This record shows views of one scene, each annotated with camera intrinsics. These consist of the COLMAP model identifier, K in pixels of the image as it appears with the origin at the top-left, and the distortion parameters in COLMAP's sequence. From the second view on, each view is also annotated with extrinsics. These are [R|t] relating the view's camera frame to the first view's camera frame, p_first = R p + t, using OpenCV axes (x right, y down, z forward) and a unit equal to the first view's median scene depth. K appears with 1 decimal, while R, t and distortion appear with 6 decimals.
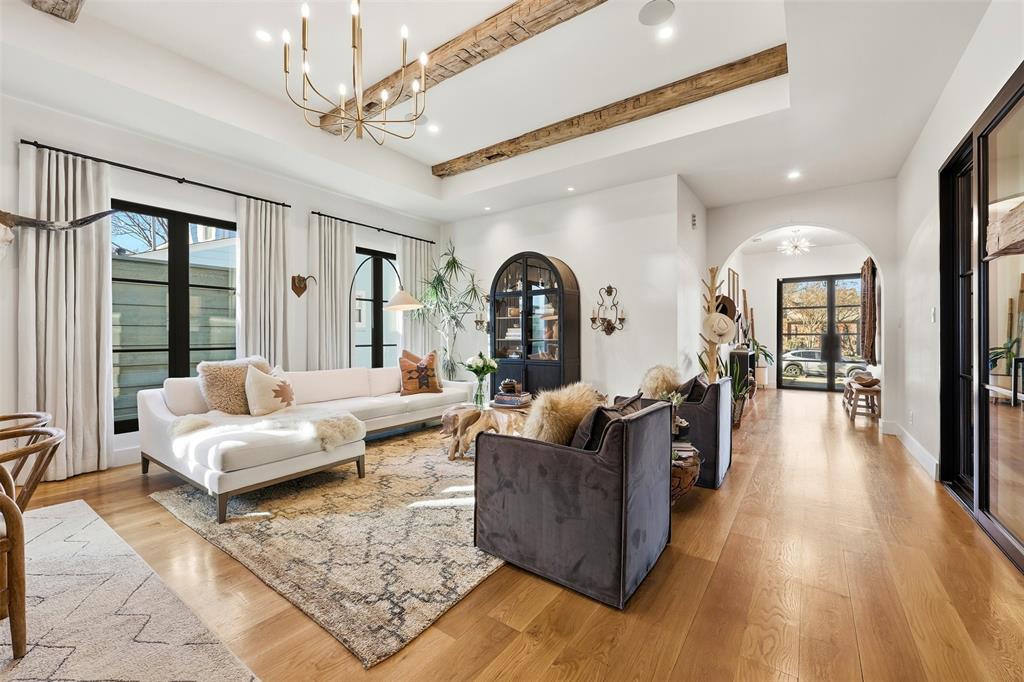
lens RADIAL K [[417.4, 0, 507.7], [0, 417.4, 339.9], [0, 0, 1]] dist [-0.001009, 0.000219]
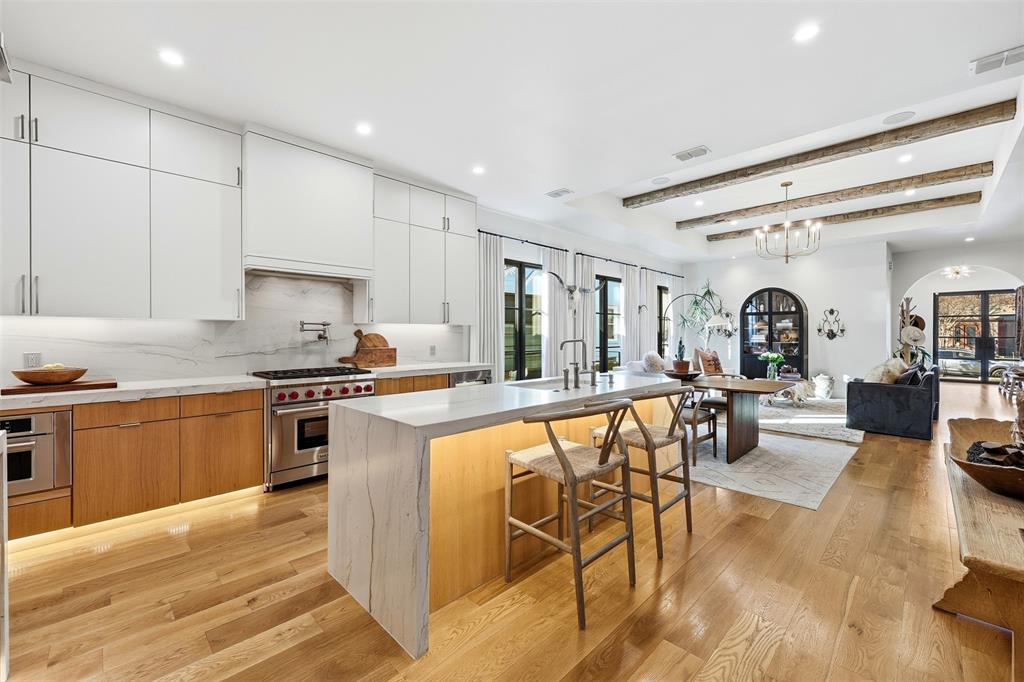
lens RADIAL K [[417.4, 0, 516.4], [0, 417.4, 335.1], [0, 0, 1]] dist [-0.001009, 0.000219]
pose [[0.987886, 0.003340, -0.155147, -0.676154], [-0.004005, 0.999984, -0.003977, -0.017327], [0.155131, 0.004550, 0.987883, -0.733097]]
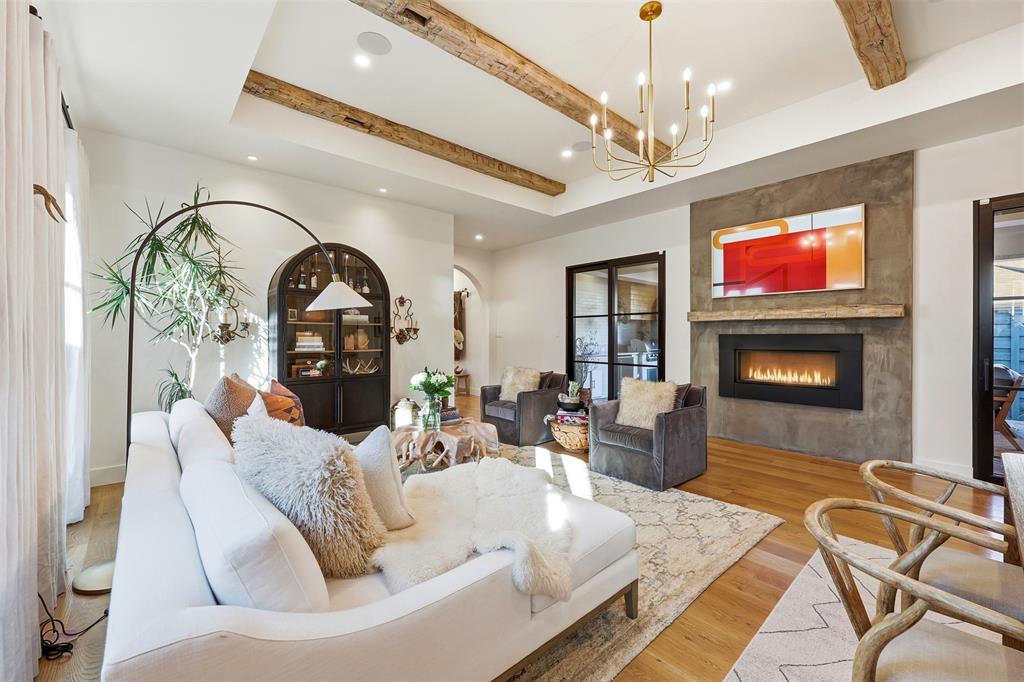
lens RADIAL K [[417.4, 0, 511.6], [0, 417.4, 338.6], [0, 0, 1]] dist [-0.001009, 0.000219]
pose [[0.208509, -0.001487, 0.978019, -0.687220], [0.007782, 0.999970, -0.000139, -0.022647], [-0.977989, 0.007640, 0.208514, 0.503049]]
